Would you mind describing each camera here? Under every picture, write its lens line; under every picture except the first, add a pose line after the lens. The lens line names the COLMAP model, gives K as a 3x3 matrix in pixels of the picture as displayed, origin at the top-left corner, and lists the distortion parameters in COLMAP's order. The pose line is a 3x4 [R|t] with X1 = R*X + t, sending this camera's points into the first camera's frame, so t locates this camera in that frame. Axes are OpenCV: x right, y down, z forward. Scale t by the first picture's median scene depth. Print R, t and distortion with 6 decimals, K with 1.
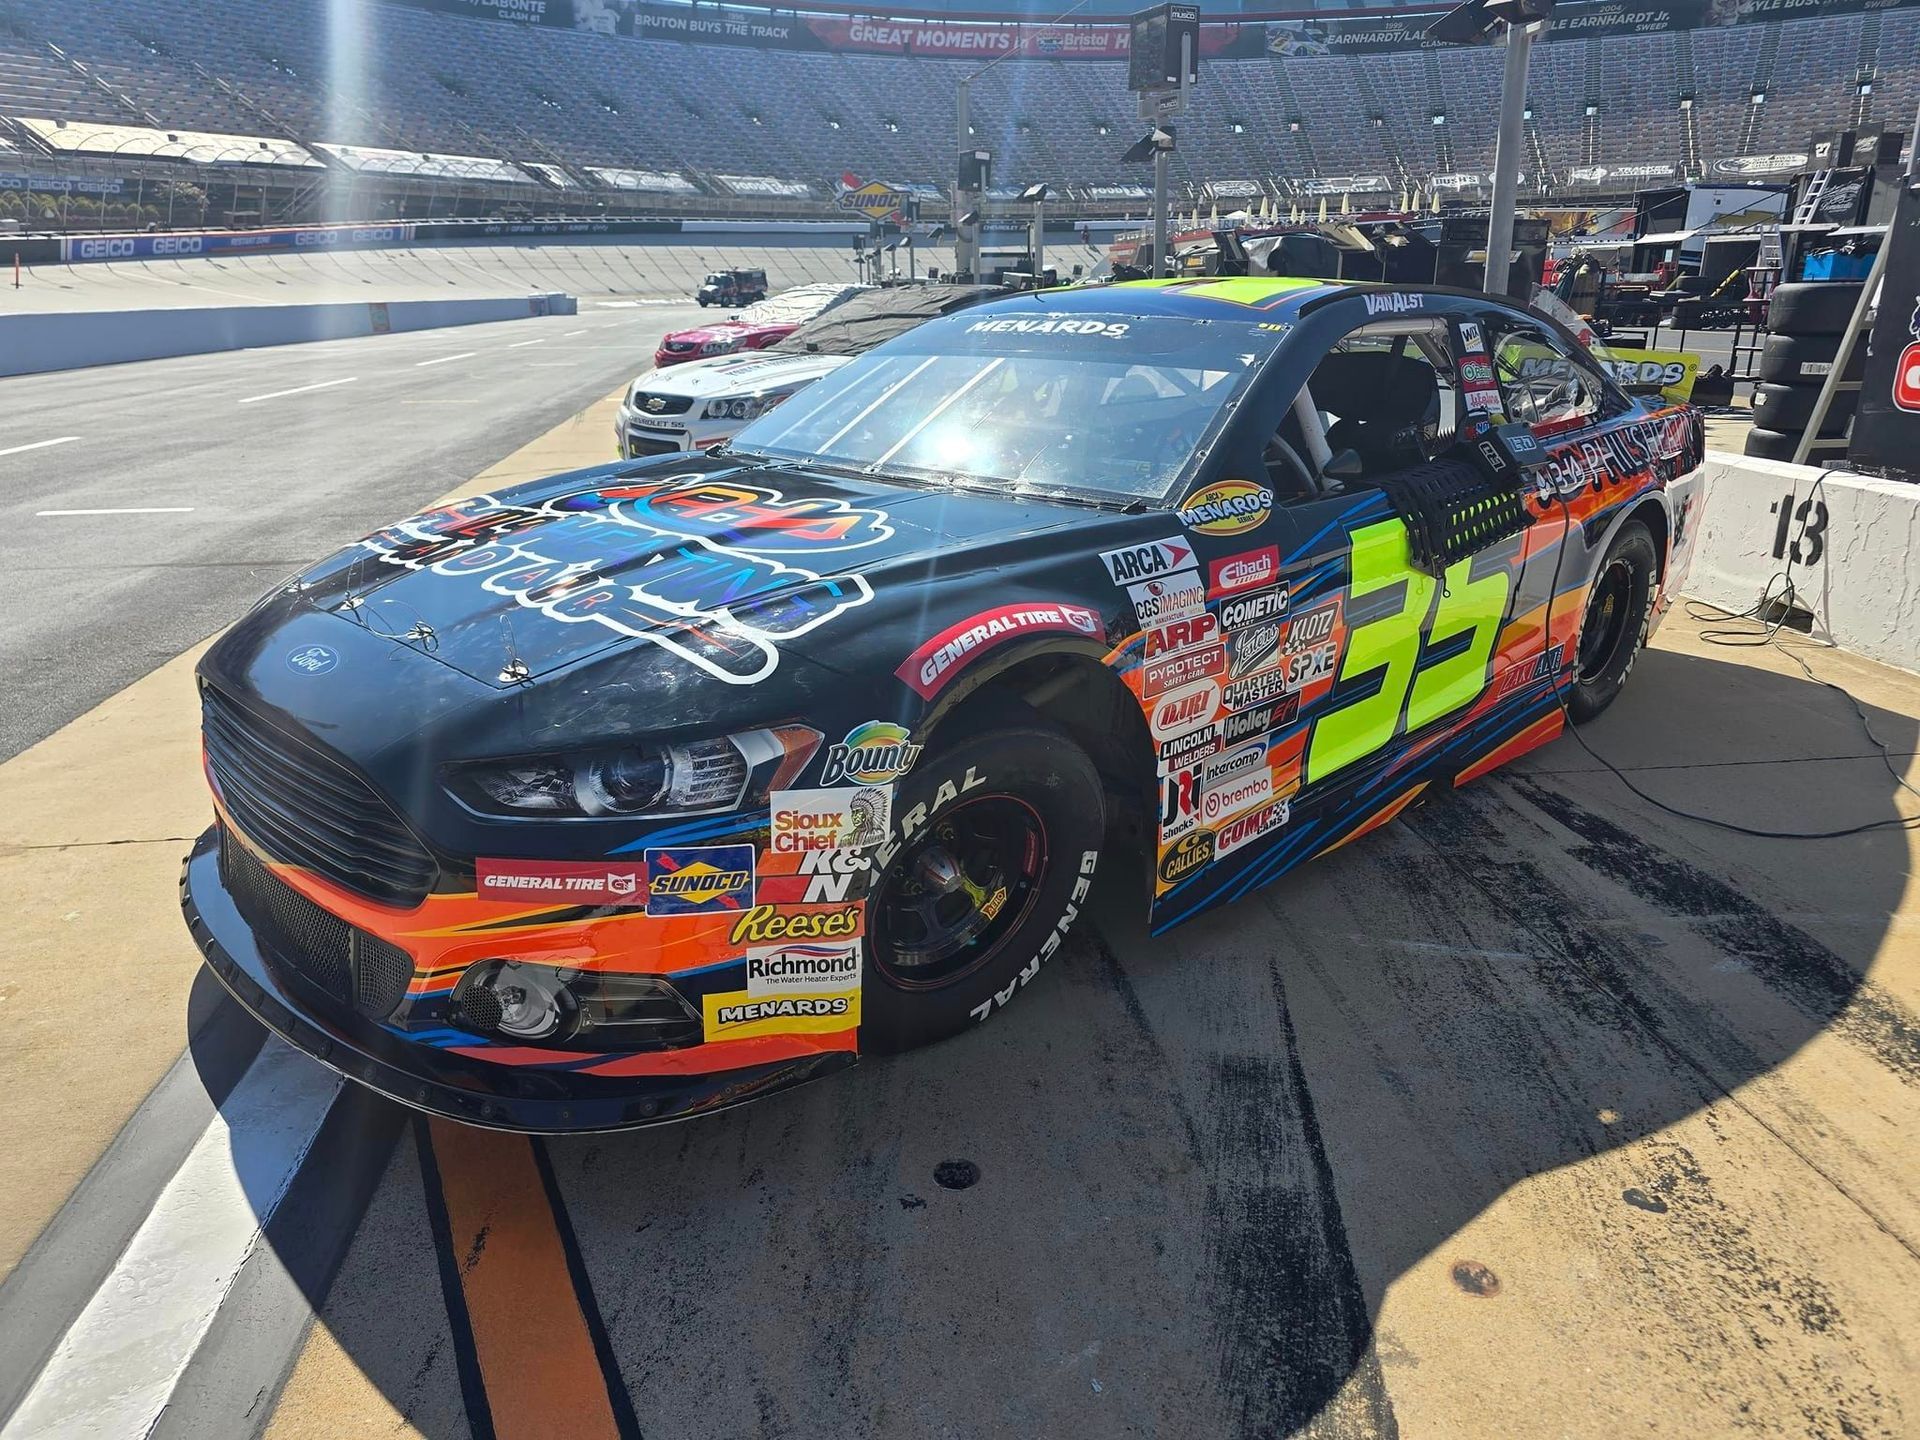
lens RADIAL K [[1335.9, 0, 953.5], [0, 1335.9, 711.7], [0, 0, 1]] dist [0.061929, -0.047287]
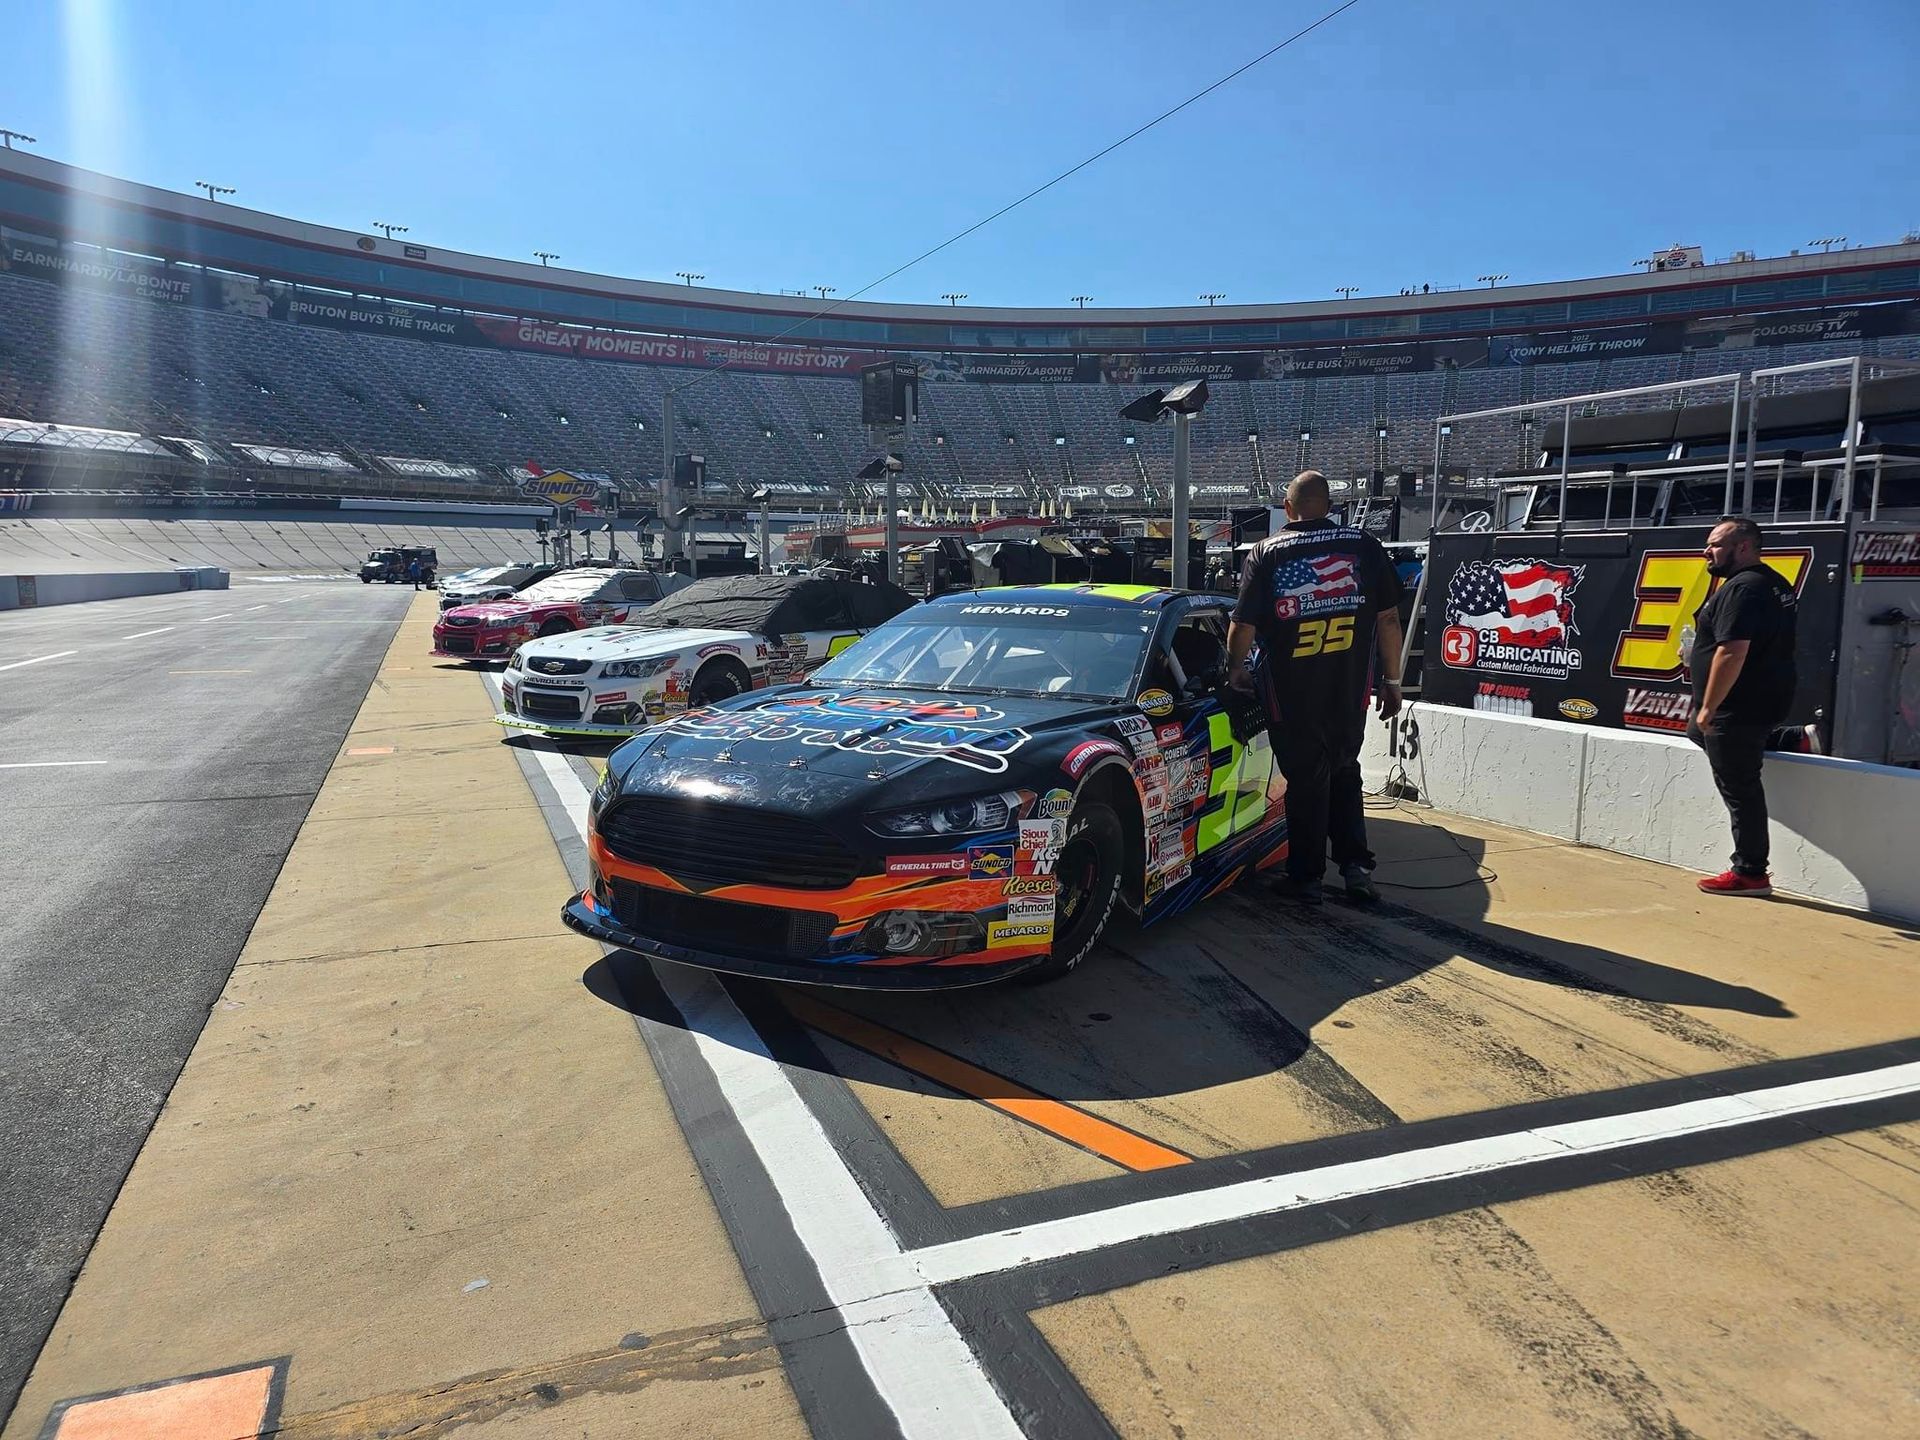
lens RADIAL K [[1327.3, 0, 990.9], [0, 1327.3, 722.1], [0, 0, 1]] dist [0.094834, -0.073452]
pose [[0.962680, -0.013756, 0.270293, -0.560541], [0.065478, 0.980876, -0.183289, 0.217775], [-0.262602, 0.194147, 0.945170, -0.756735]]
